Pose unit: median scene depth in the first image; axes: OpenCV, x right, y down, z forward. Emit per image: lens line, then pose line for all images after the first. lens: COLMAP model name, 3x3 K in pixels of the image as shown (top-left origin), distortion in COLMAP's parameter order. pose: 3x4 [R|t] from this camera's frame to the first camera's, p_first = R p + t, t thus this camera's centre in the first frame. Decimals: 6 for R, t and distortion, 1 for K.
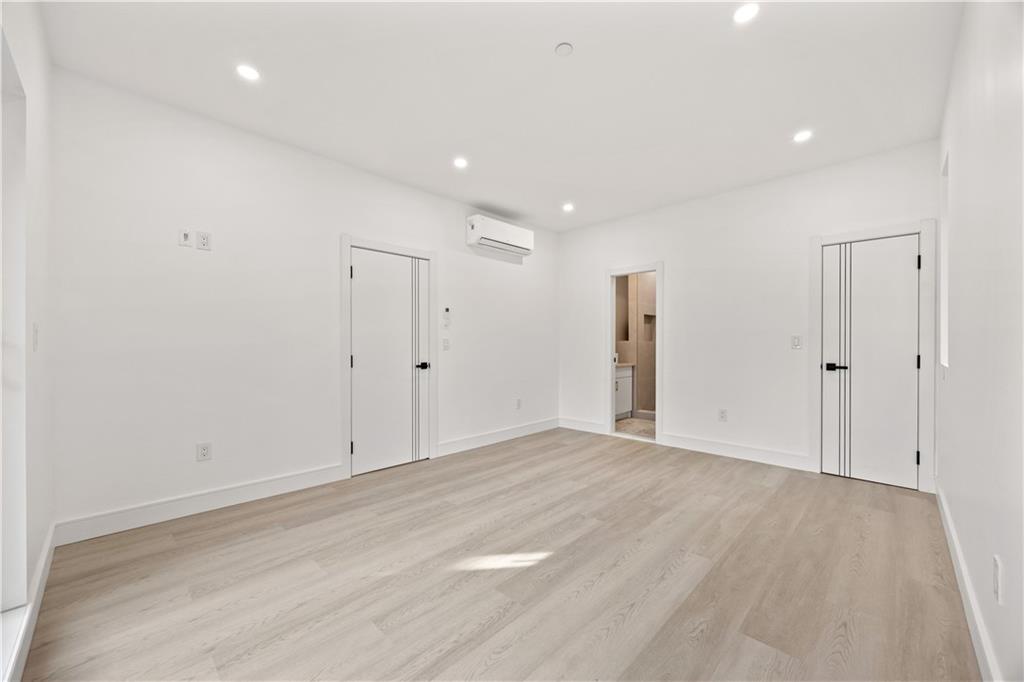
lens RADIAL K [[400.7, 0, 514.0], [0, 400.7, 343.7], [0, 0, 1]] dist [-0.007043, 0.000182]
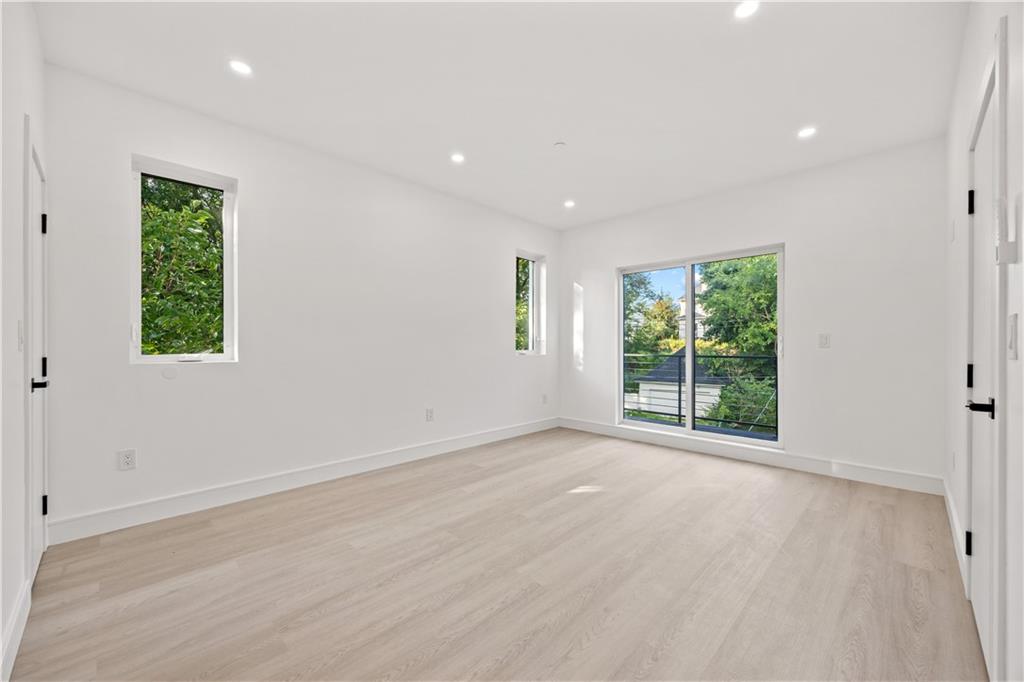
lens RADIAL K [[400.7, 0, 510.8], [0, 400.7, 345.4], [0, 0, 1]] dist [-0.007043, 0.000182]
pose [[-0.999921, -0.000194, 0.012608, 0.222839], [-0.000244, 0.999992, -0.003949, 0.012133], [-0.012607, -0.003951, -0.999913, 1.936561]]
